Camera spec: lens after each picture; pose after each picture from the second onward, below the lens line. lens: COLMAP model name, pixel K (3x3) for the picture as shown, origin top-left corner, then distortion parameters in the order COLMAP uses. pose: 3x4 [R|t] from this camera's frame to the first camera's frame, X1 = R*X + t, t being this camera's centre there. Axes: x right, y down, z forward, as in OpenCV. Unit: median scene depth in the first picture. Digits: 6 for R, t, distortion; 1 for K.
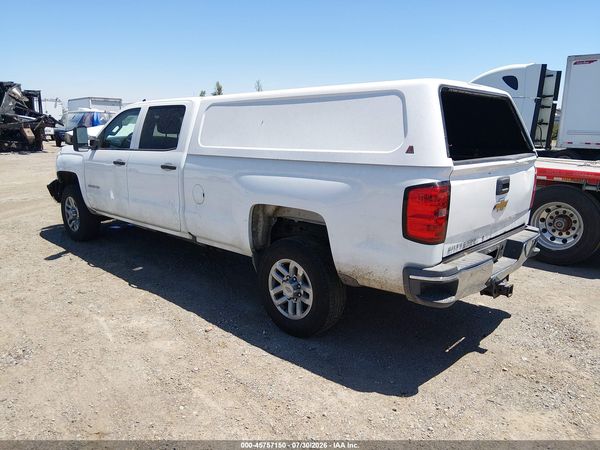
lens RADIAL K [[451.8, 0, 304.2], [0, 451.8, 224.1], [0, 0, 1]] dist [0.113951, -0.188646]
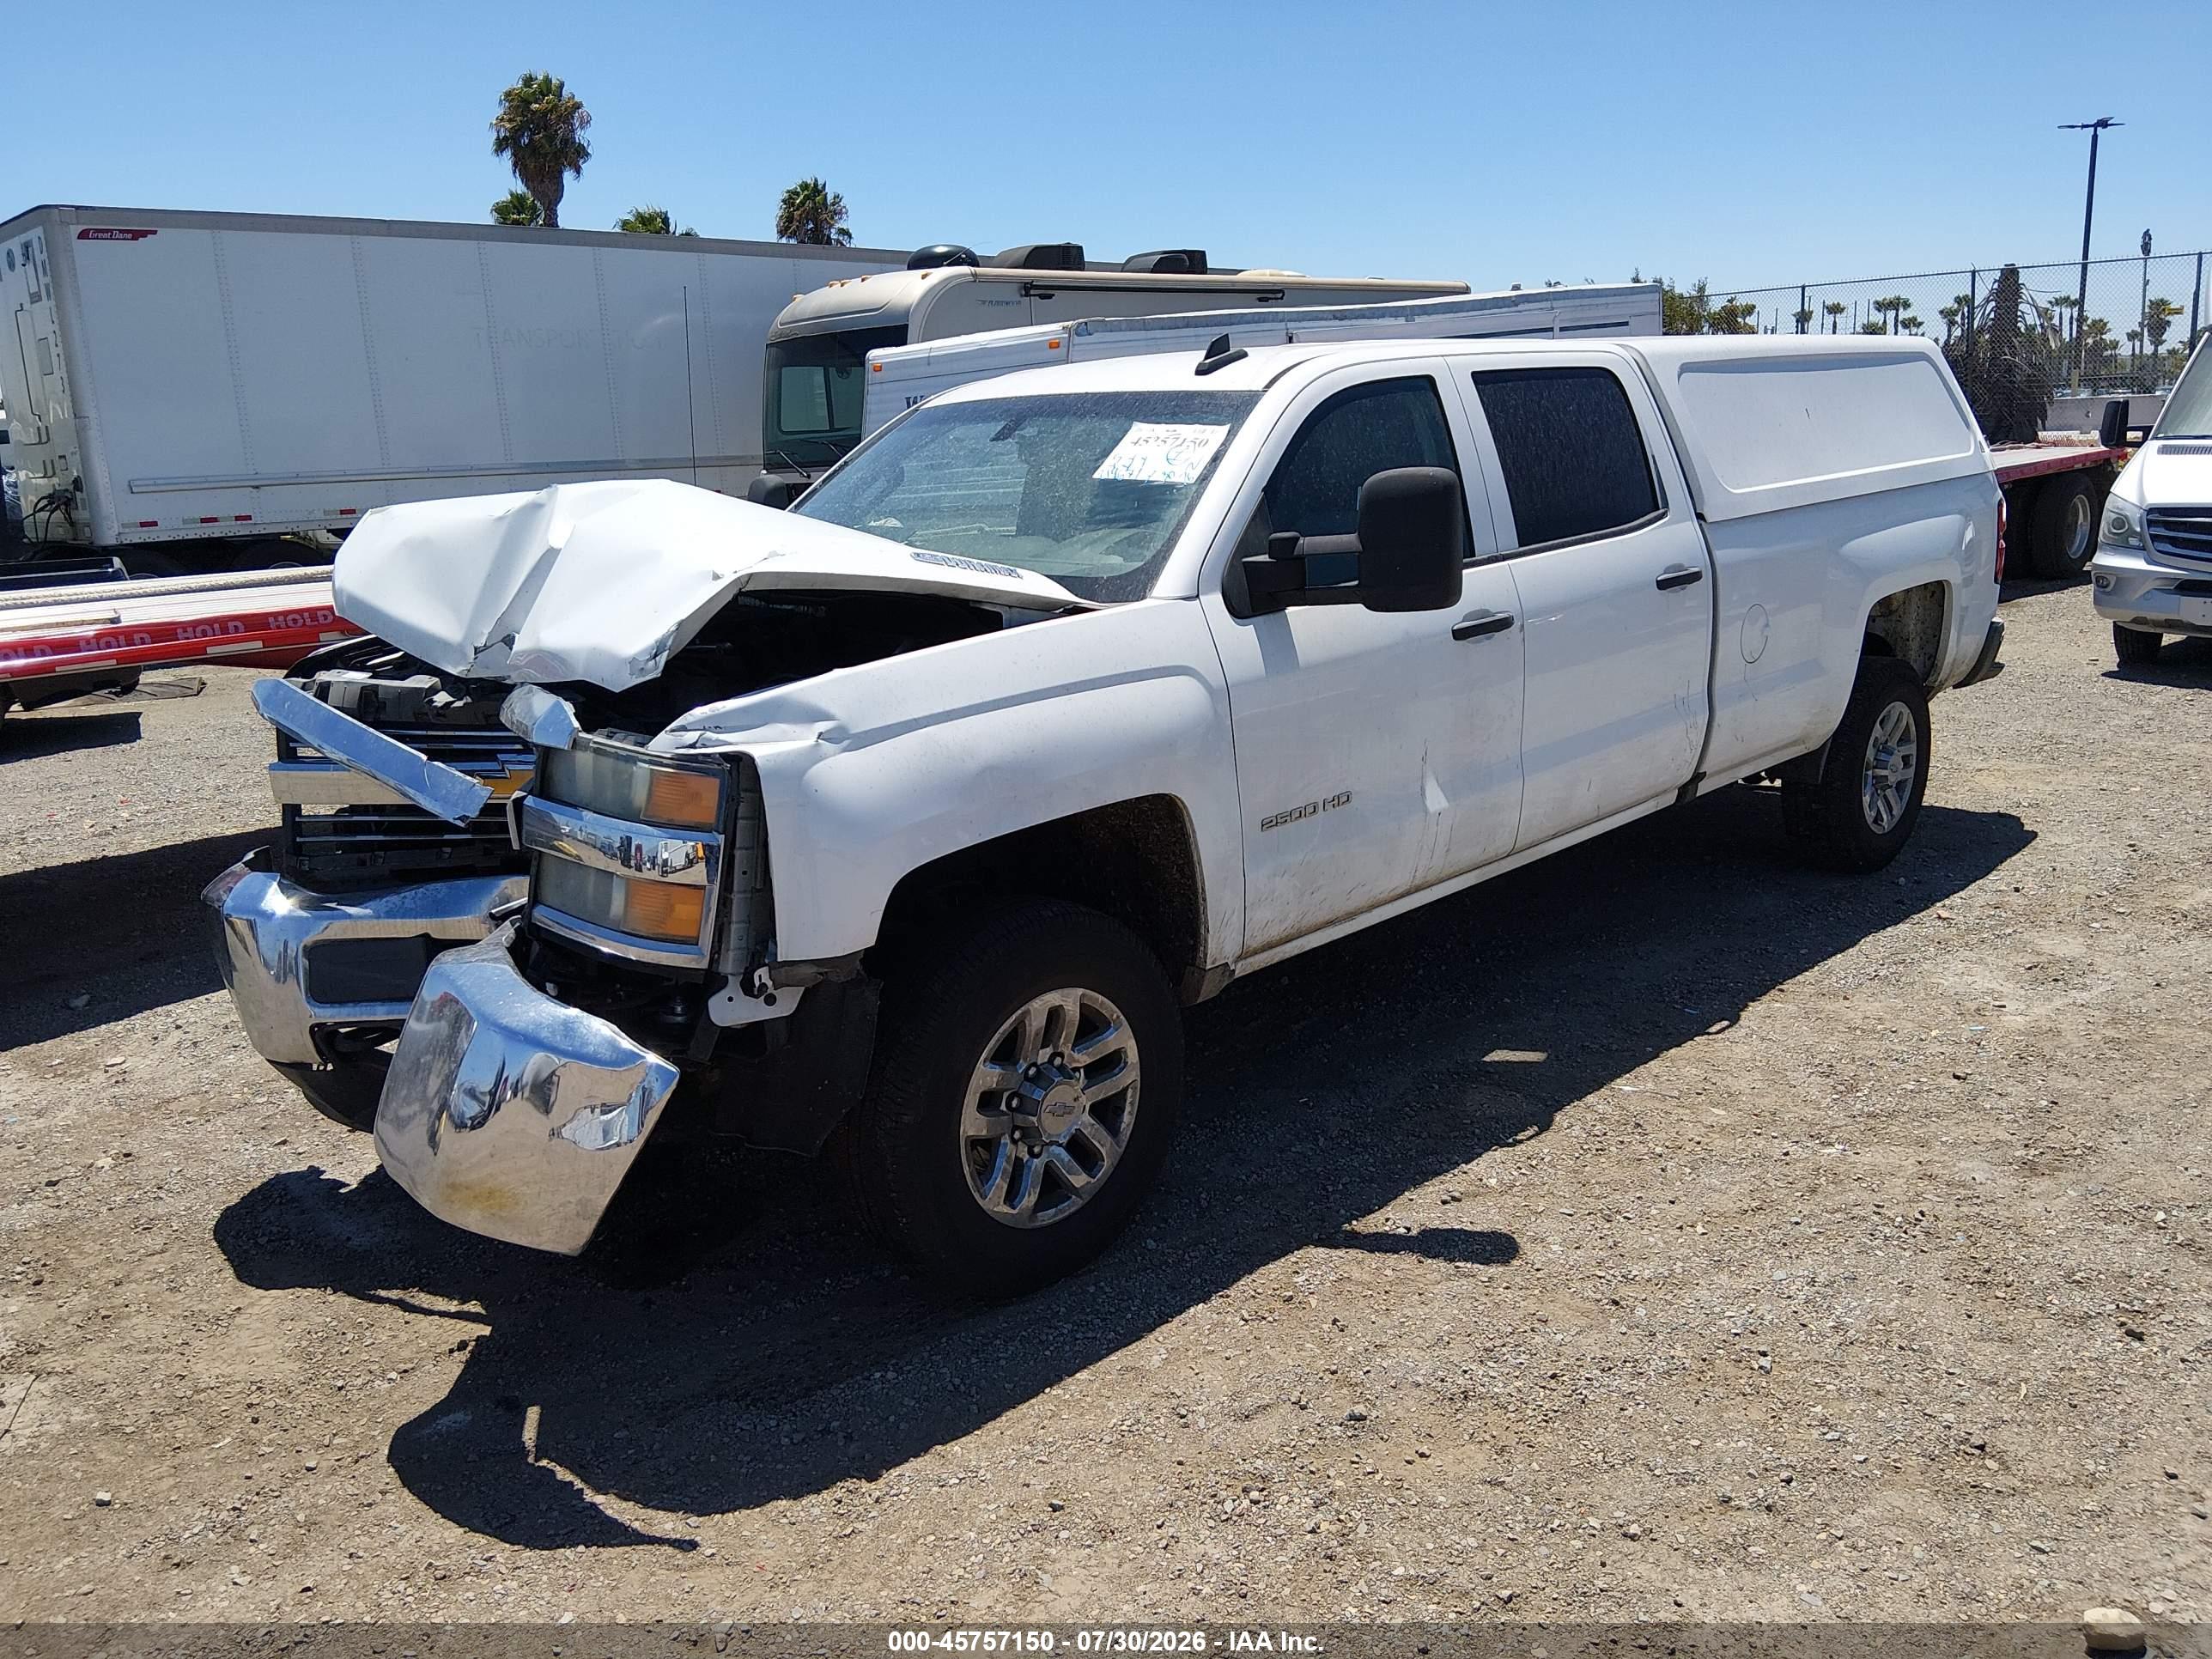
lens RADIAL K [[1665.7, 0, 1121.4], [0, 1665.7, 826.2], [0, 0, 1]] dist [0.113951, -0.188646]
pose [[0.037117, -0.244140, 0.969029, -1.601836], [0.246949, 0.941863, 0.227837, -0.355980], [-0.968317, 0.230844, 0.095249, 1.467865]]
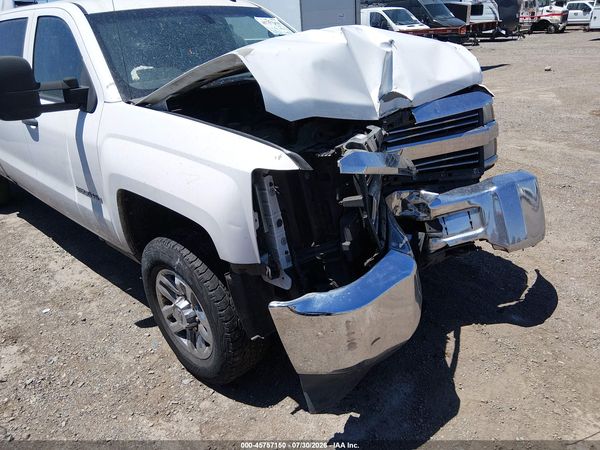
lens RADIAL K [[451.8, 0, 304.2], [0, 451.8, 224.1], [0, 0, 1]] dist [0.113951, -0.188646]
pose [[-0.998596, 0.037785, 0.037122, -0.659656], [0.052393, 0.807696, 0.587266, -0.525046], [-0.007794, 0.588387, -0.808542, 2.359125]]
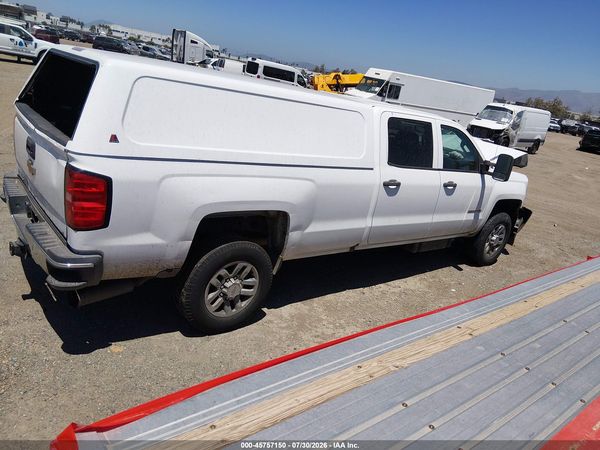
lens RADIAL K [[452.8, 0, 300.0], [0, 452.8, 225.0], [0, 0, 1]] dist [0.114340, -0.200912]
pose [[-0.129713, 0.272423, -0.953394, 1.124082], [-0.382208, 0.873477, 0.301588, -0.375988], [0.914927, 0.403514, -0.009179, 1.334009]]
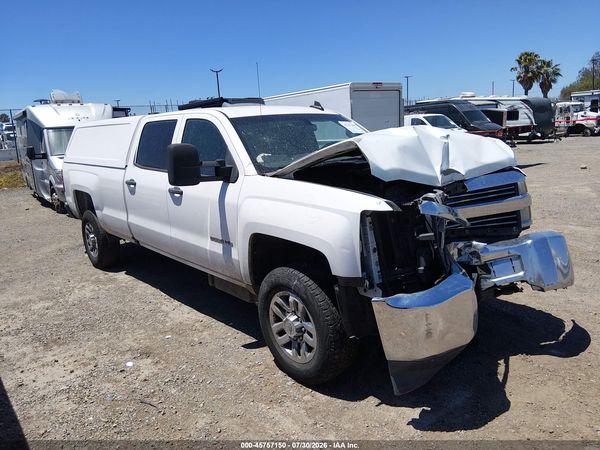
lens RADIAL K [[452.8, 0, 300.0], [0, 452.8, 225.0], [0, 0, 1]] dist [0.114340, -0.200912]
pose [[-0.992474, 0.021943, 0.120476, -0.591716], [0.069532, 0.910820, 0.406906, -0.571810], [-0.100803, 0.412221, -0.905490, 2.585747]]
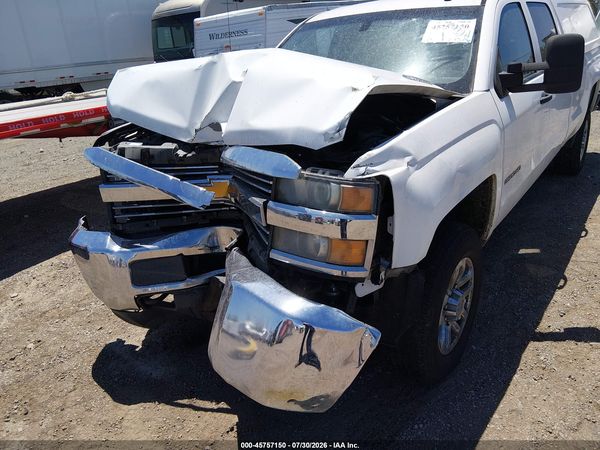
lens RADIAL K [[455.5, 0, 296.0], [0, 455.5, 222.7], [0, 0, 1]] dist [0.112008, -0.173388]
pose [[-0.093096, -0.365113, 0.926297, -1.290017], [0.277190, 0.884052, 0.376320, -0.400439], [-0.956294, 0.291794, 0.018904, 1.766956]]
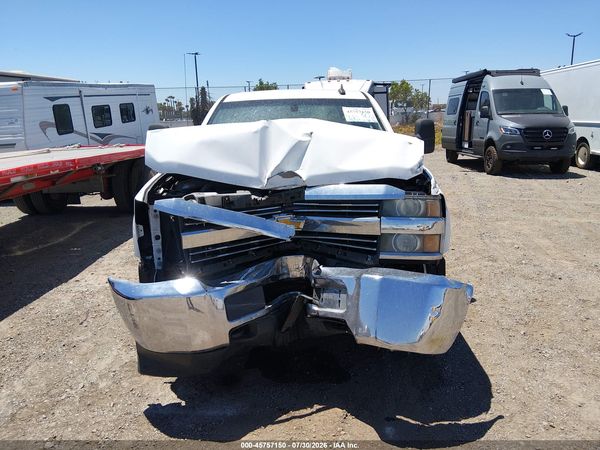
lens RADIAL K [[455.5, 0, 296.0], [0, 455.5, 222.7], [0, 0, 1]] dist [0.112008, -0.173388]
pose [[-0.667348, -0.164909, 0.726259, -1.256886], [0.172261, 0.914552, 0.365953, -0.503312], [-0.724550, 0.369324, -0.581917, 2.241560]]
